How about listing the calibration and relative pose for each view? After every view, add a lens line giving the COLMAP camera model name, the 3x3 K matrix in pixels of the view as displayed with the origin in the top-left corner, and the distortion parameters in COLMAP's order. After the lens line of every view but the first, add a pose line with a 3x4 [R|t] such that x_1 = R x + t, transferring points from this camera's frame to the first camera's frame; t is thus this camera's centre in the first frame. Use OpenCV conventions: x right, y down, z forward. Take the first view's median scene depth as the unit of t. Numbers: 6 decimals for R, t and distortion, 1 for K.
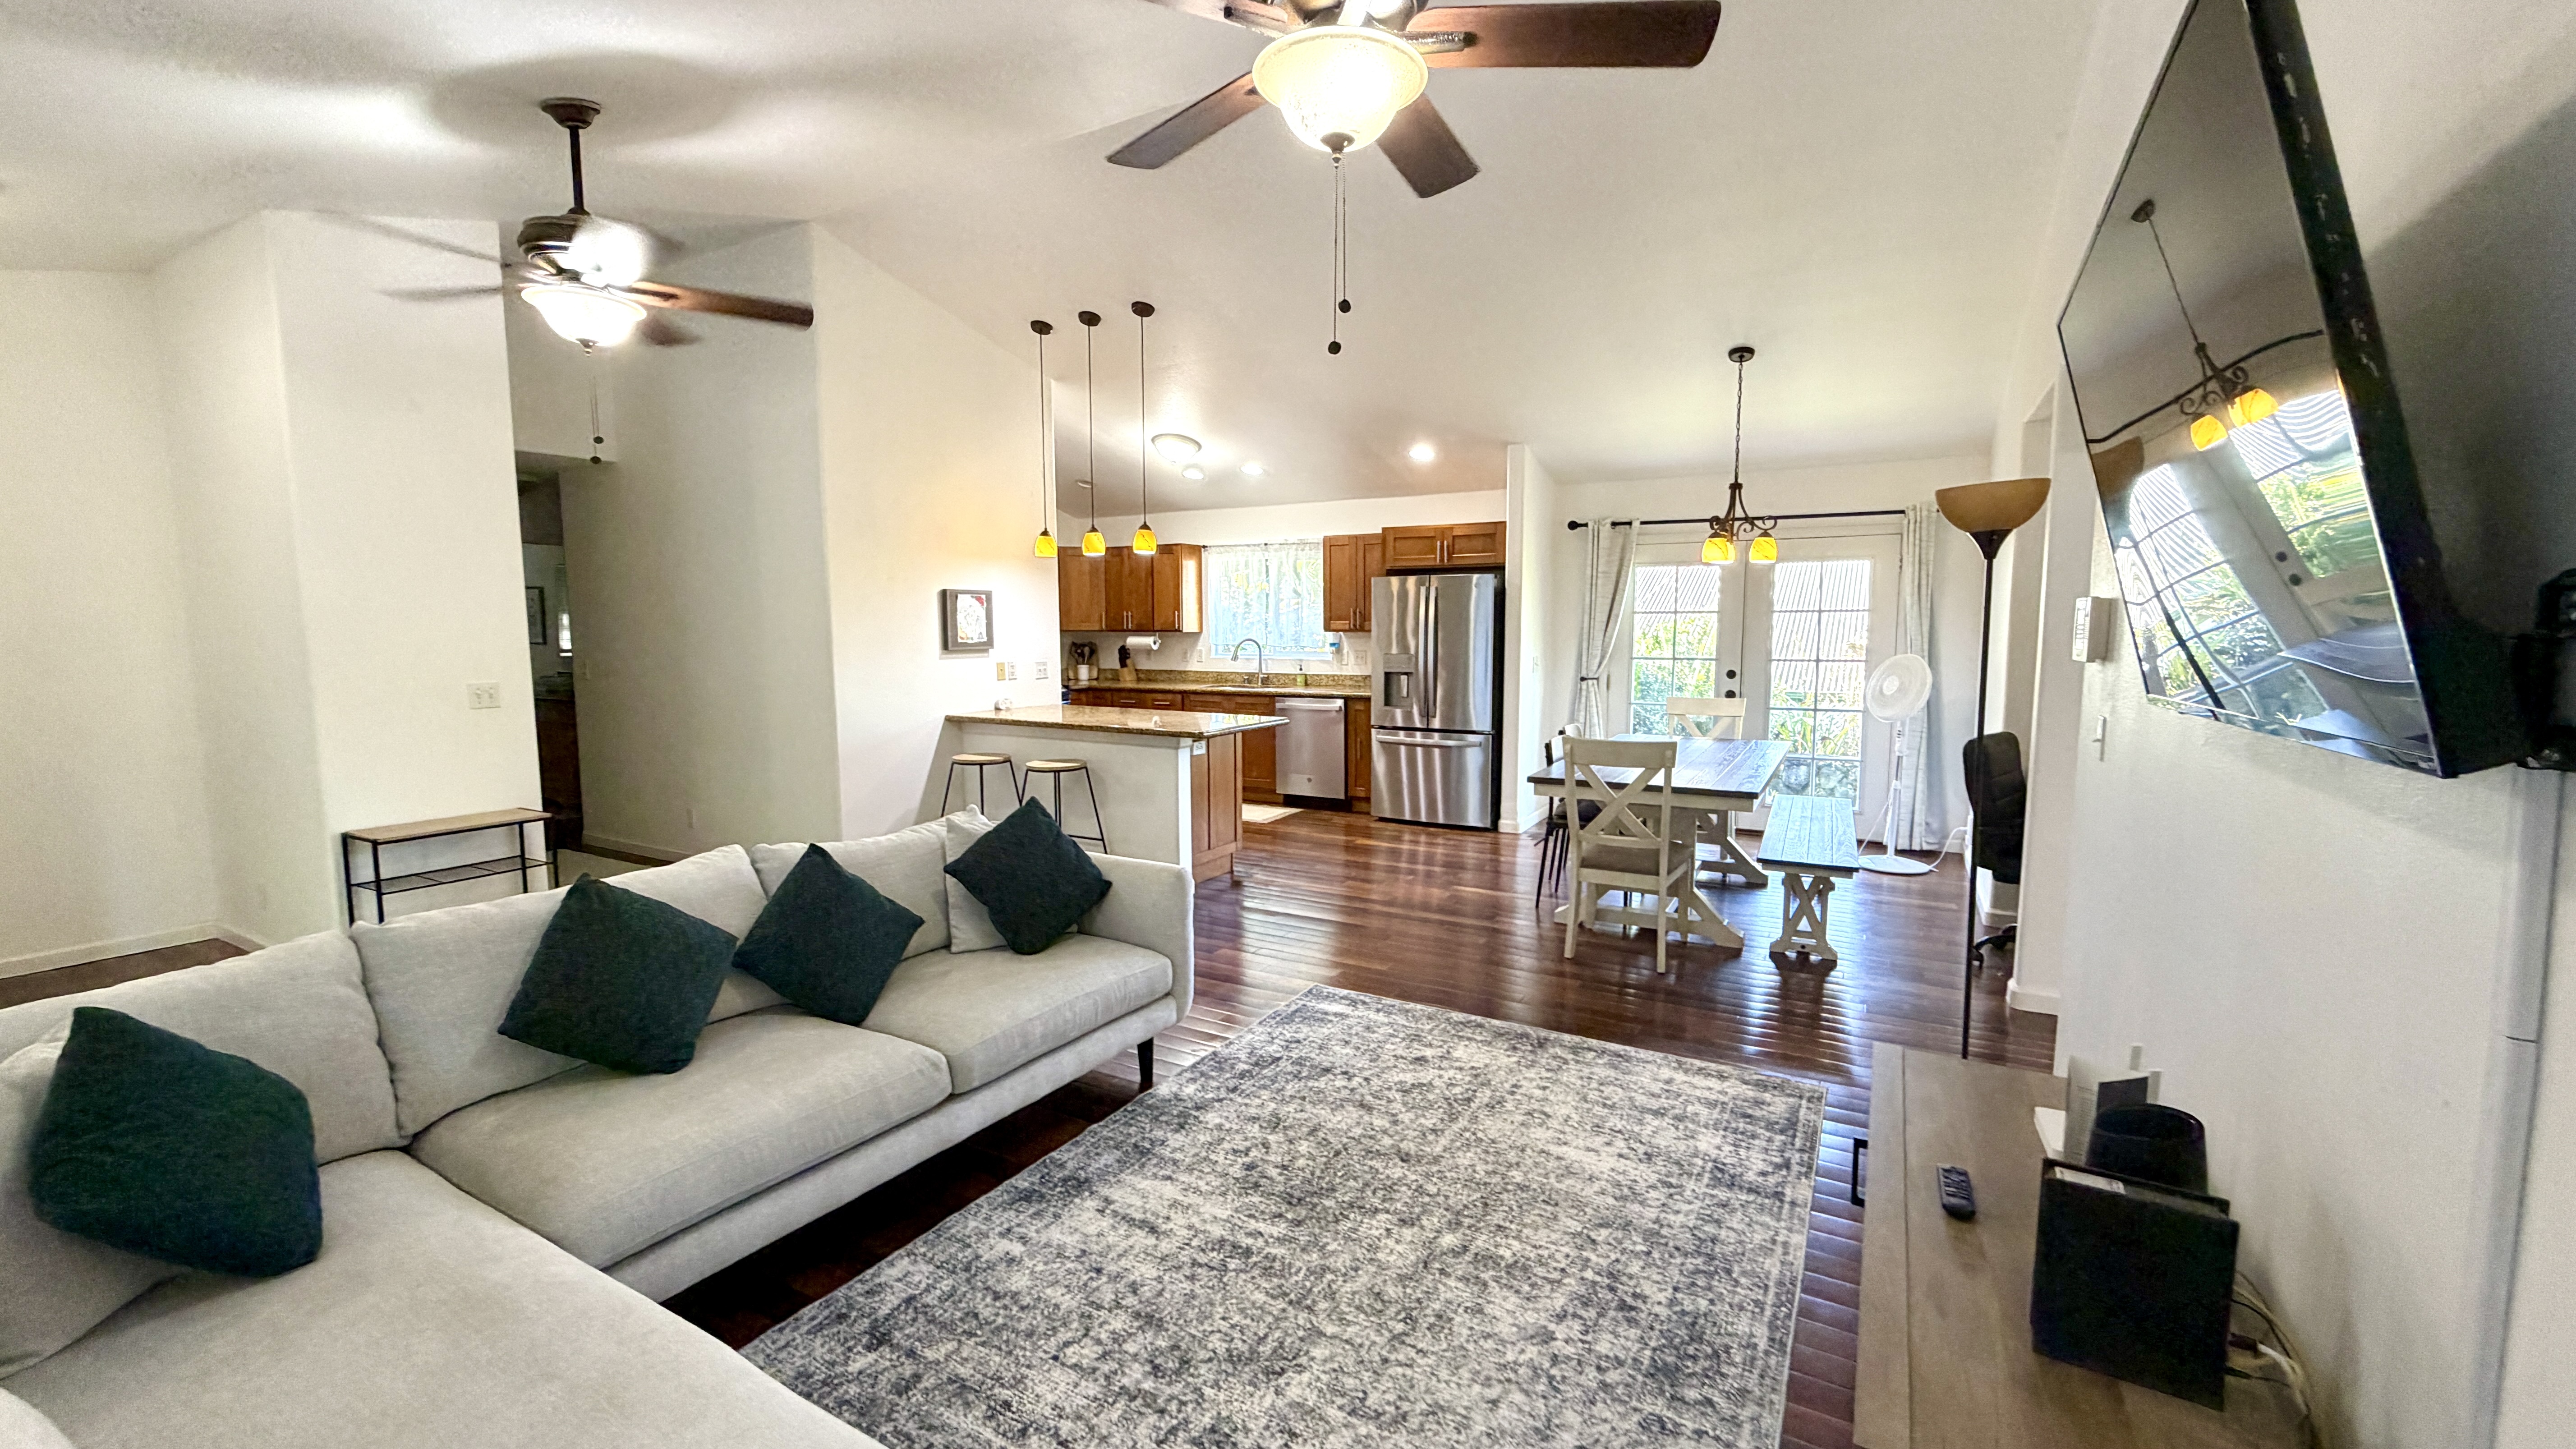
lens RADIAL K [[1028.0, 0, 1271.2], [0, 1028.0, 718.6], [0, 0, 1]] dist [0.002319, -0.000724]
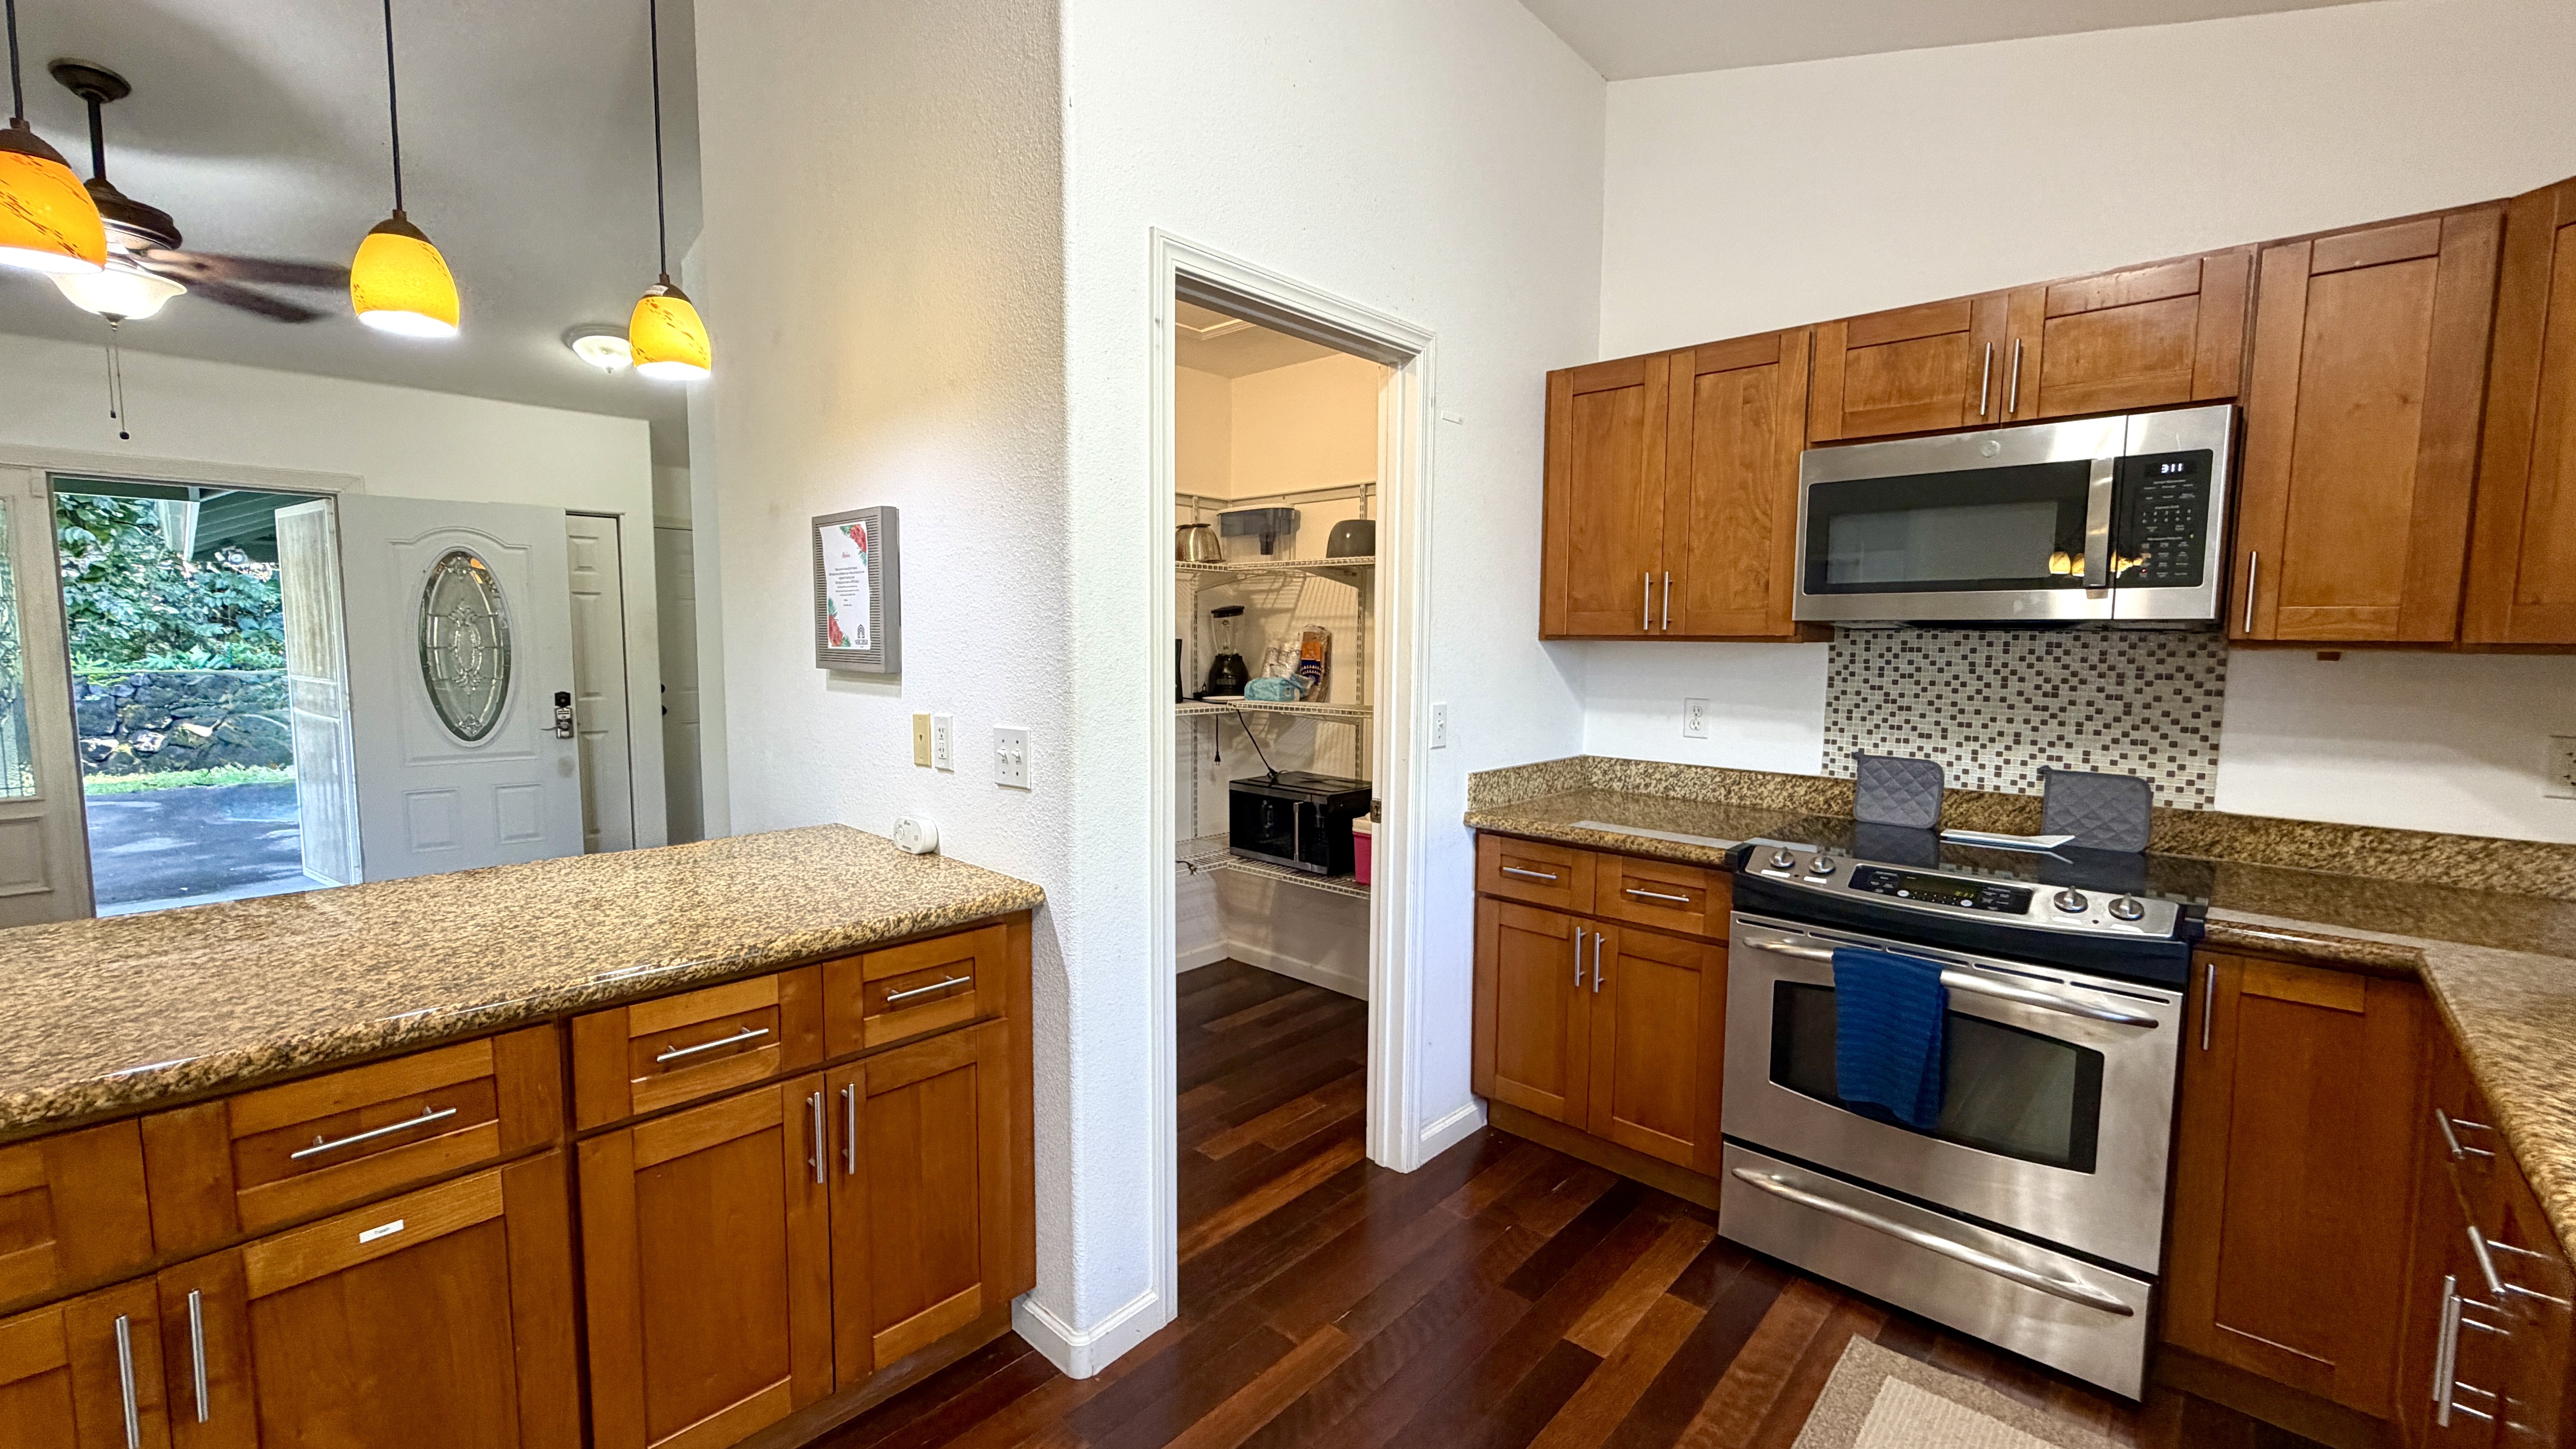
lens RADIAL K [[1028.0, 0, 1281.6], [0, 1028.0, 727.2], [0, 0, 1]] dist [0.002319, -0.000724]
pose [[-0.215259, 0.089690, -0.972430, 0.062368], [-0.099614, 0.988563, 0.113229, -0.144642], [0.971463, 0.121242, -0.203862, 1.694075]]
